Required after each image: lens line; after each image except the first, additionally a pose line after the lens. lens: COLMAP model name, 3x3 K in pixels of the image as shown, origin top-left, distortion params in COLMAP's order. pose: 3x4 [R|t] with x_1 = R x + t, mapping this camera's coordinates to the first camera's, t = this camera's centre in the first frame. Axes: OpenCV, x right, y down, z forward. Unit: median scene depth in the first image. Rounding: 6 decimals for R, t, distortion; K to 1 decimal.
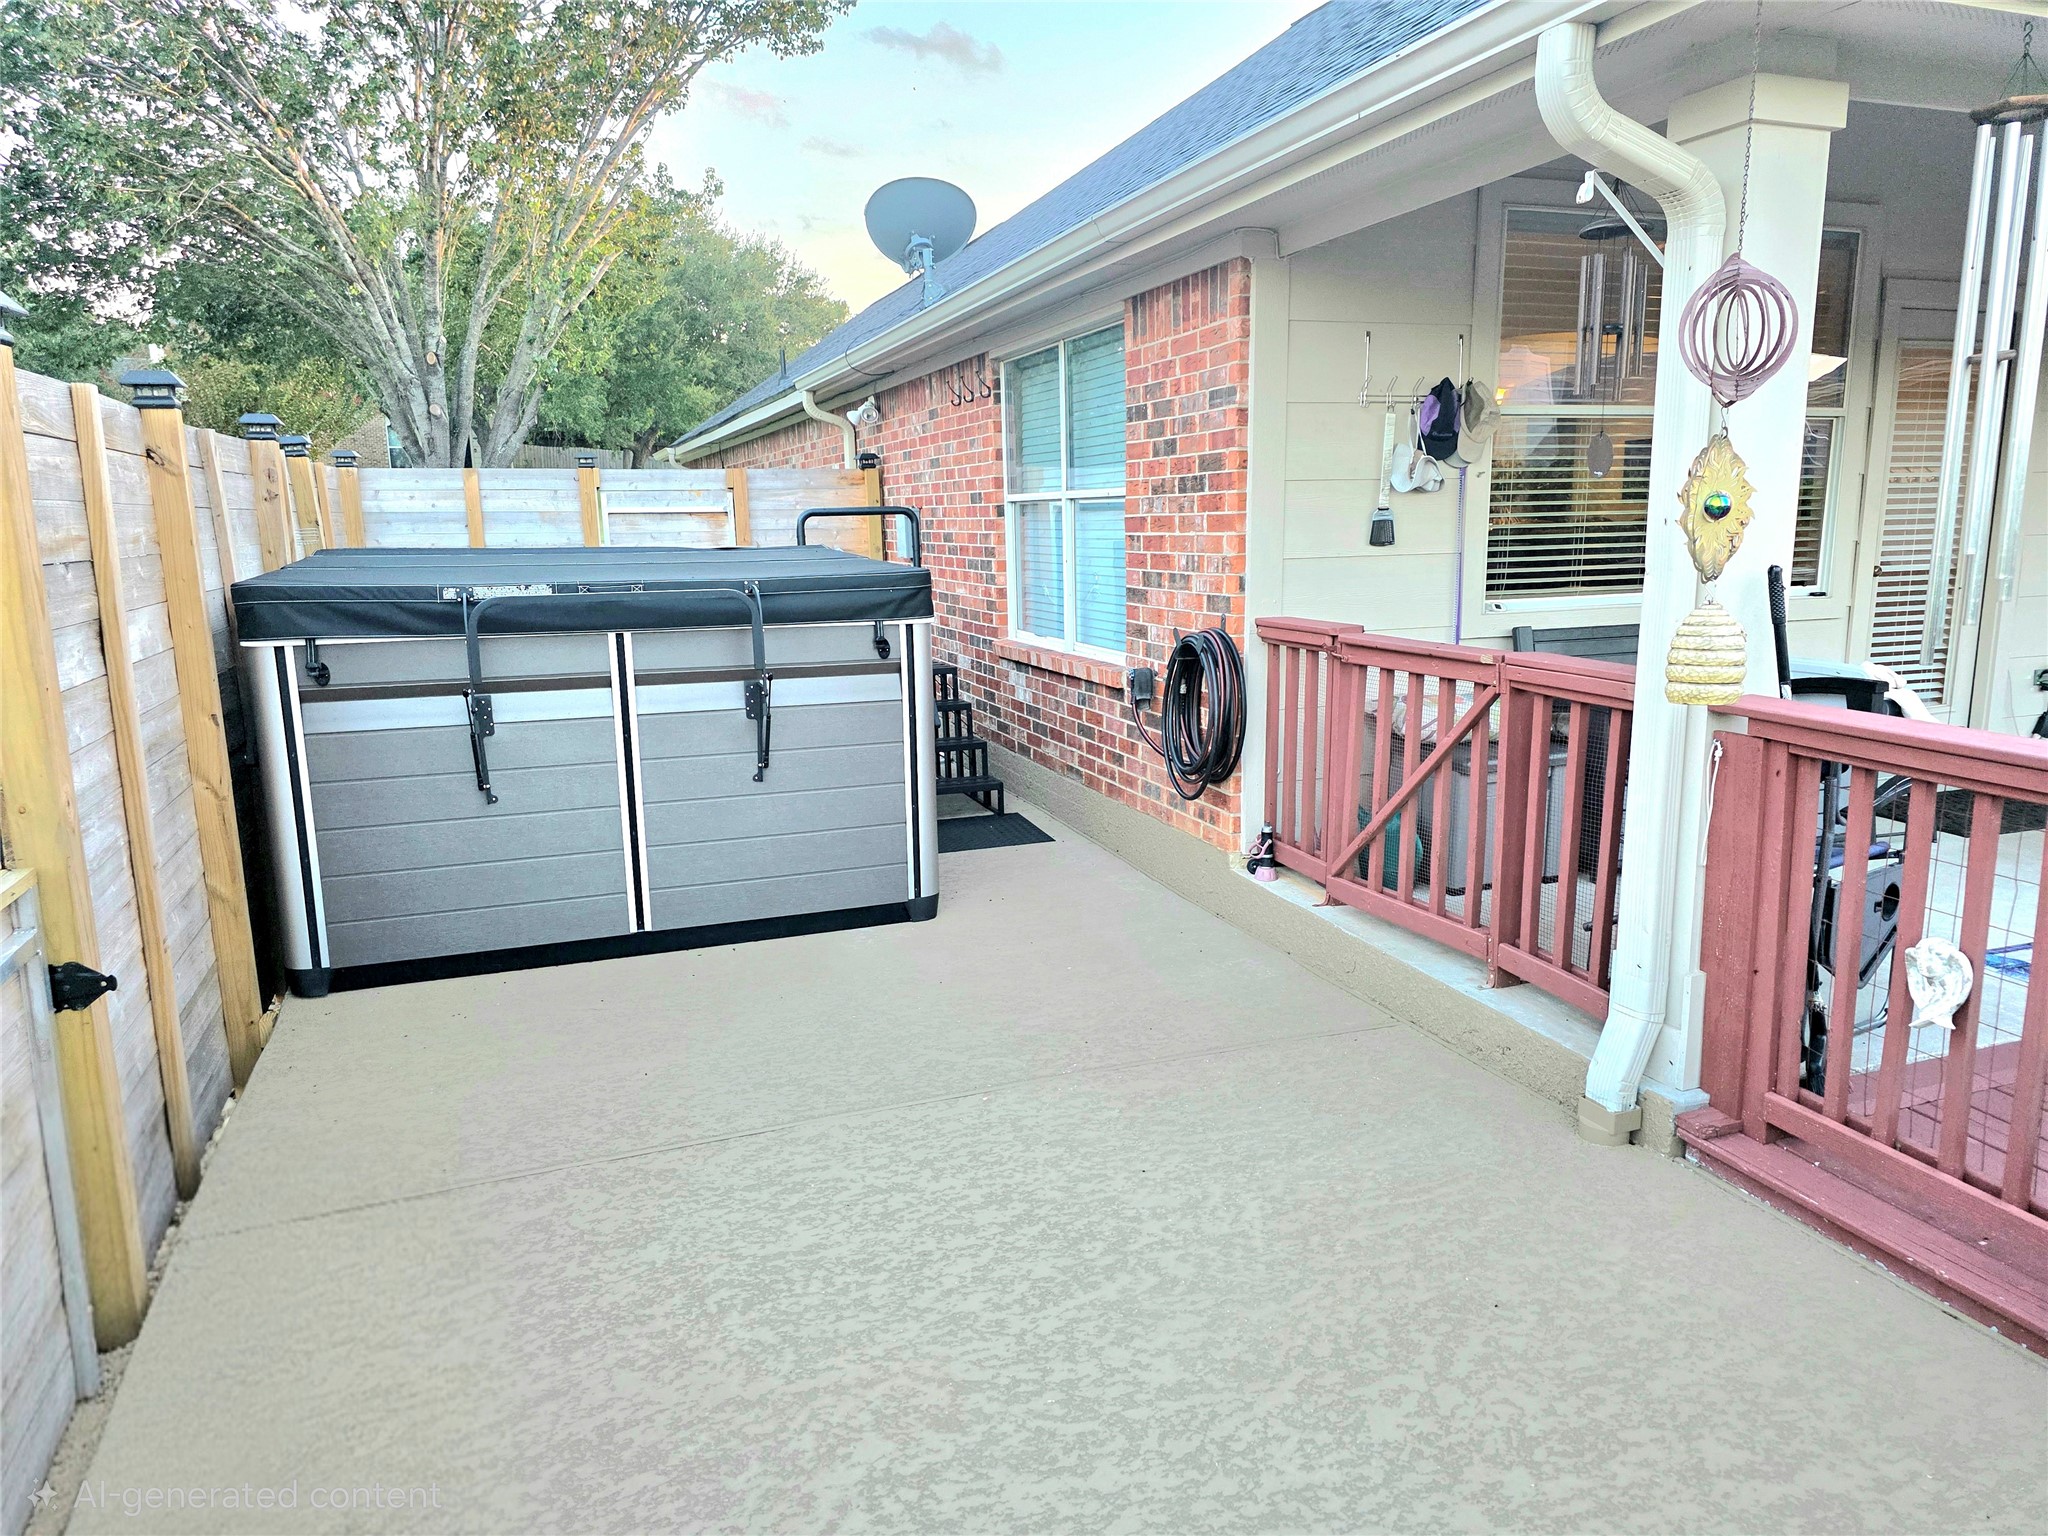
lens RADIAL K [[1364.0, 0, 1024.0], [0, 1364.0, 768.0], [0, 0, 1]] dist [0.052058, -0.001119]
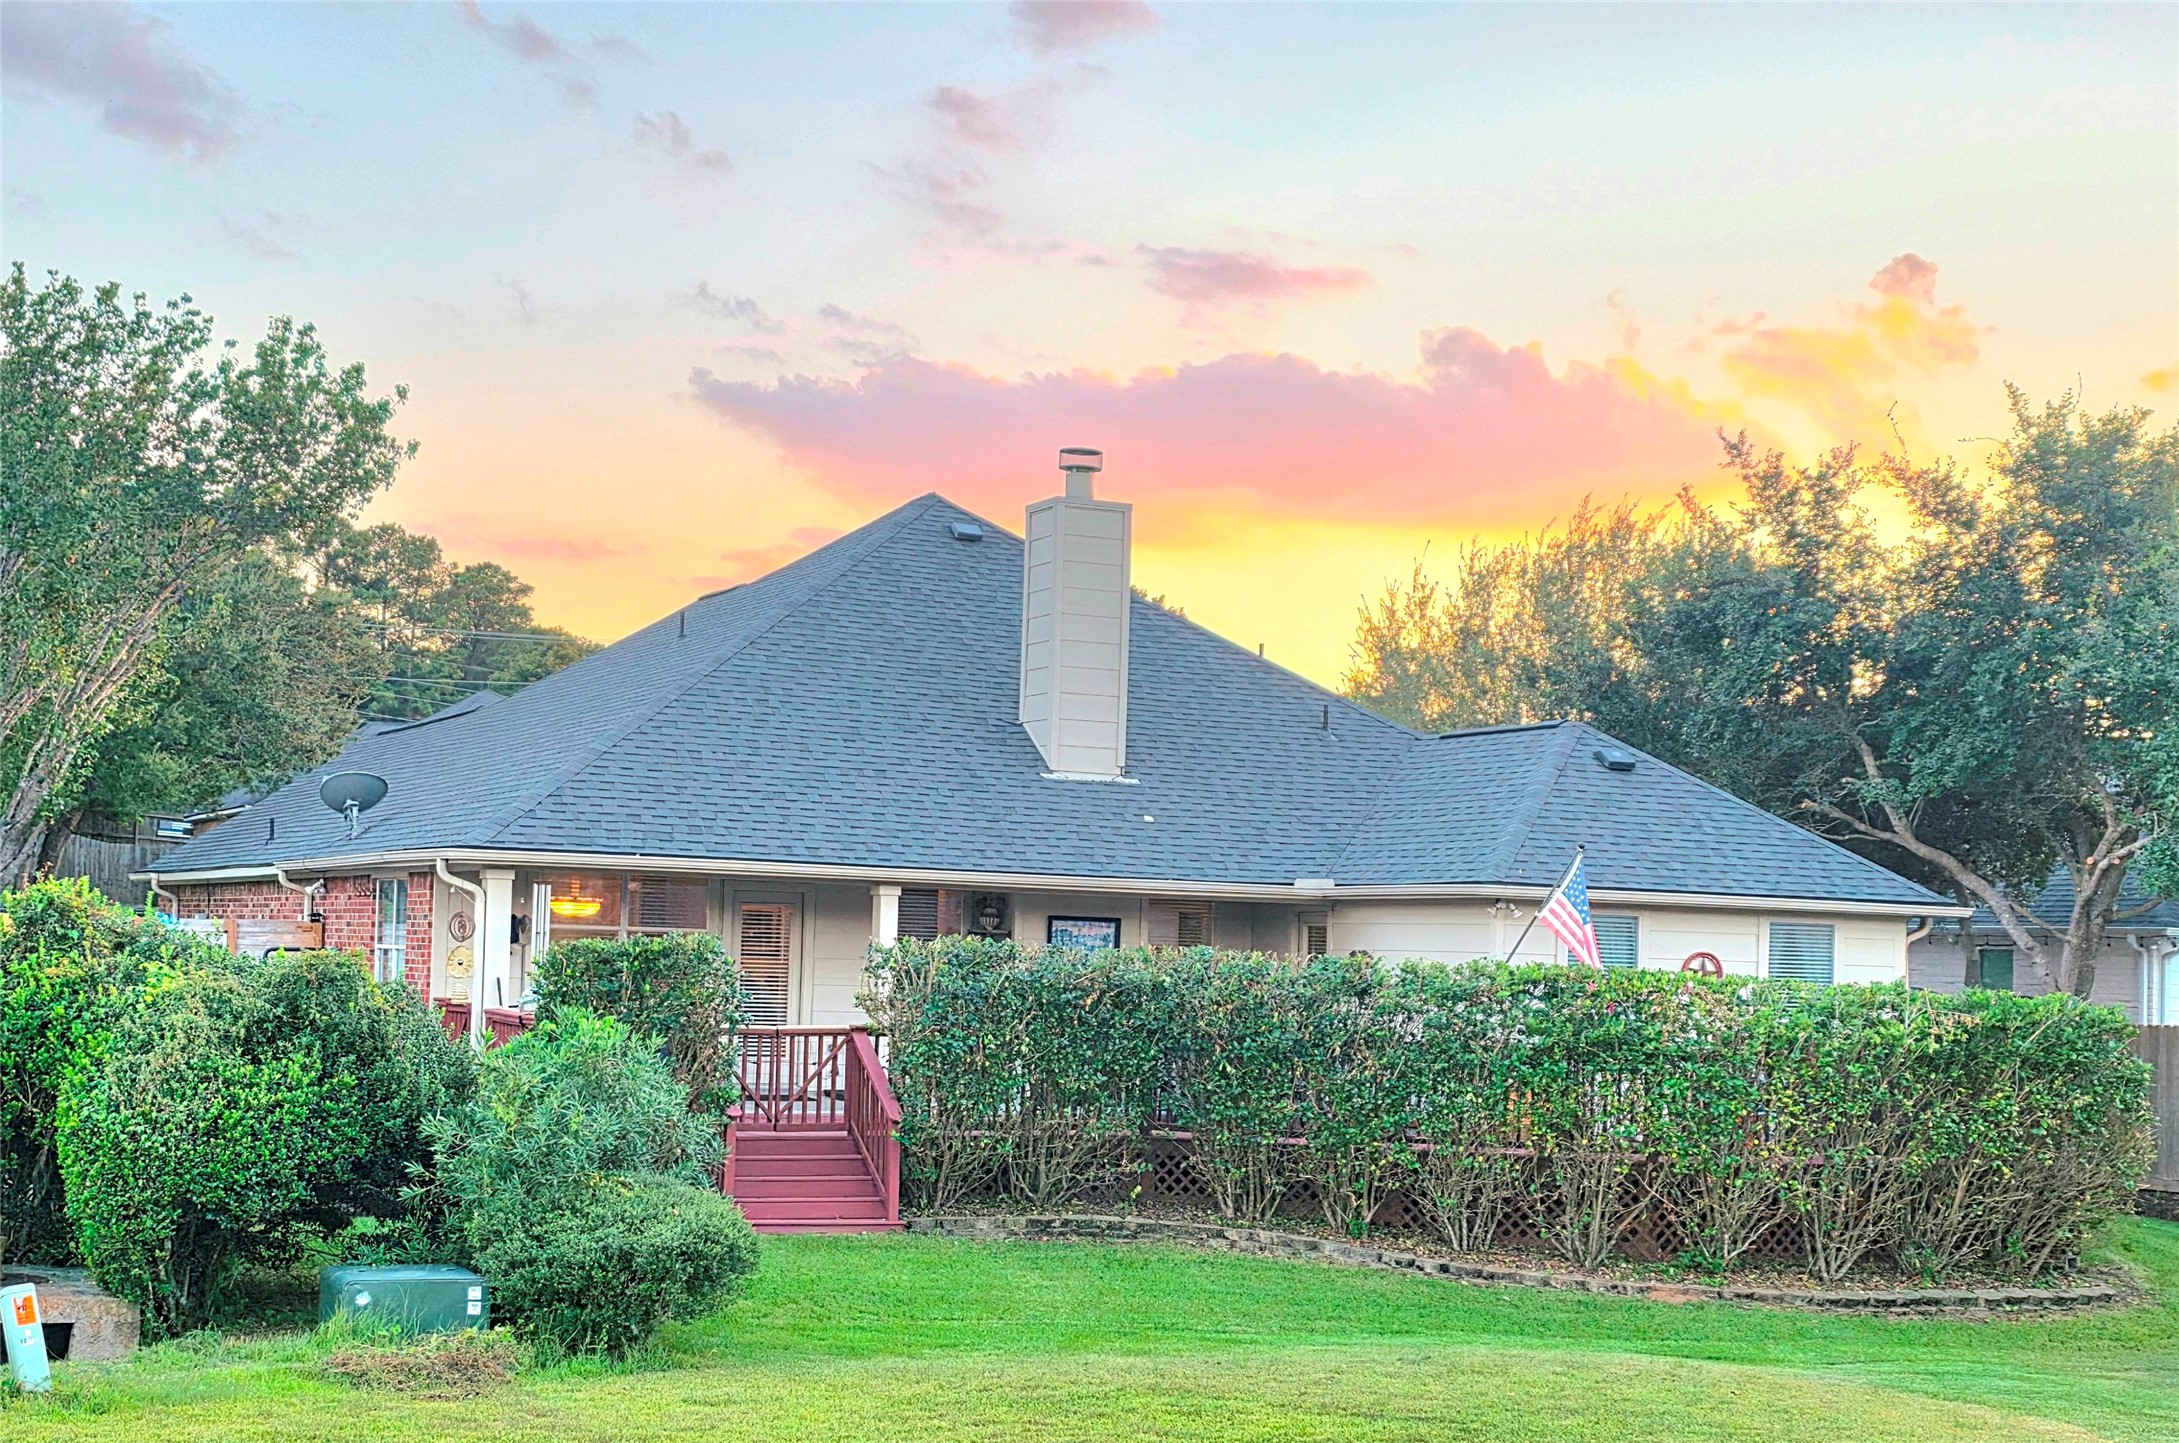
lens RADIAL K [[2849.3, 0, 1089.5], [0, 2849.3, 721.5], [0, 0, 1]] dist [0.001363, 0.000900]
pose [[0.992415, 0.046102, 0.113960, 1.234057], [-0.014804, 0.965088, -0.261506, 1.290352], [-0.122038, 0.257836, 0.958451, -7.402002]]
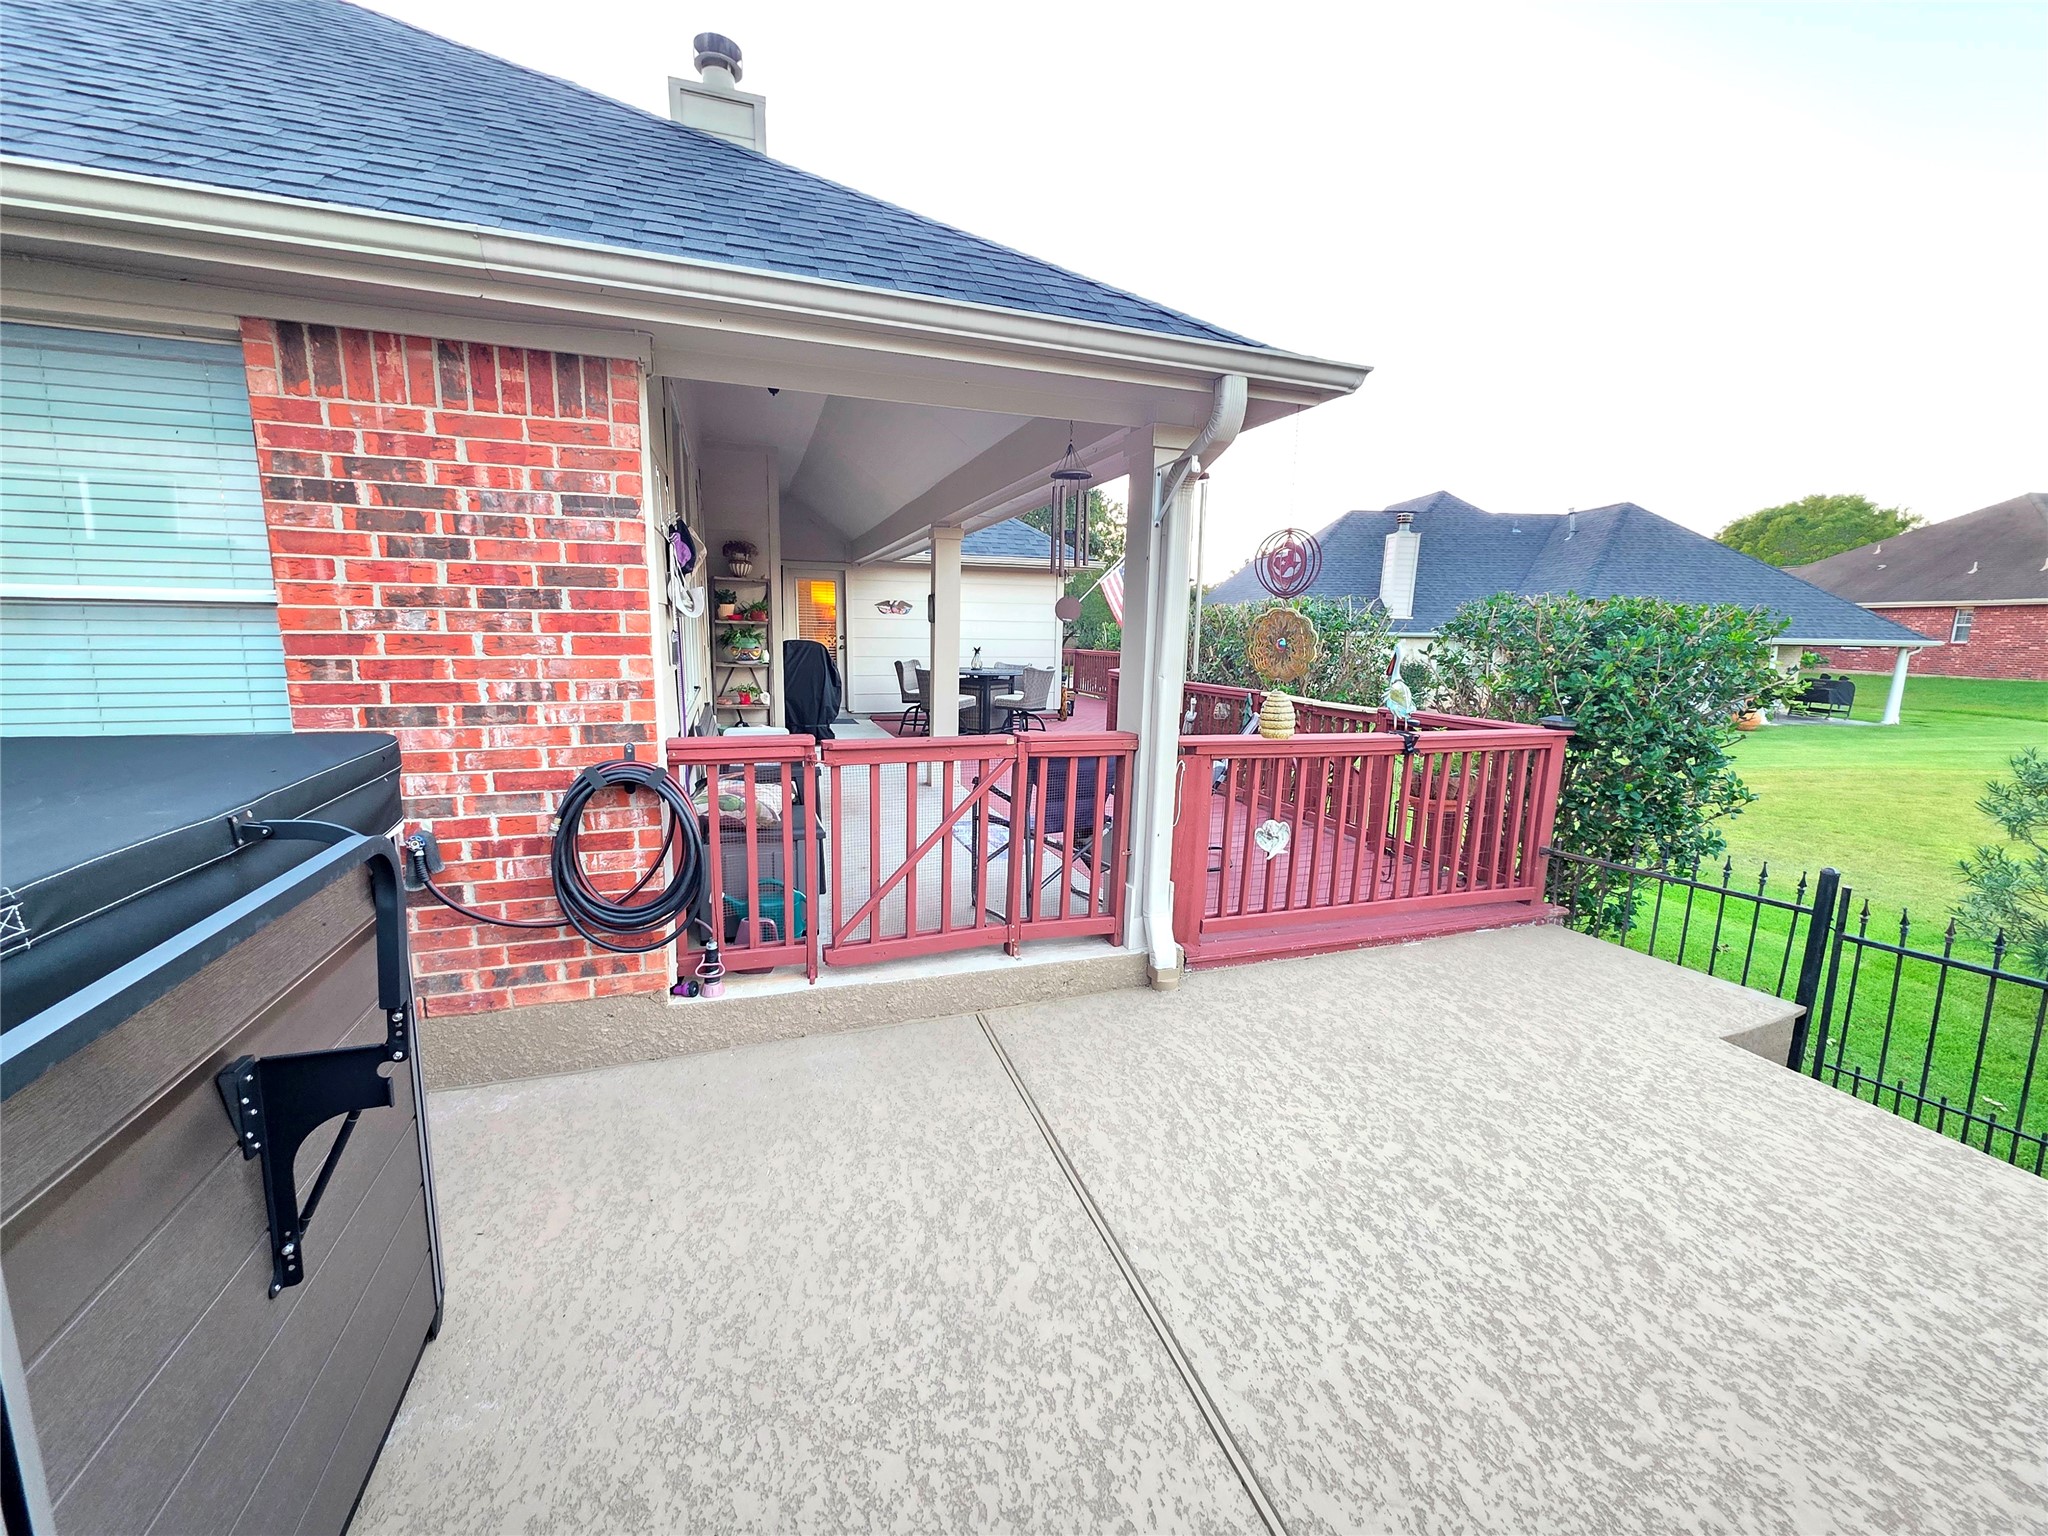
lens RADIAL K [[818.7, 0, 1024.0], [0, 818.7, 768.0], [0, 0, 1]] dist [-0.001668, 0.003773]
pose [[0.005933, -0.164232, 0.986404, -0.657569], [0.162970, 0.973392, 0.161086, -0.237435], [-0.986613, 0.159798, 0.032540, 1.204602]]
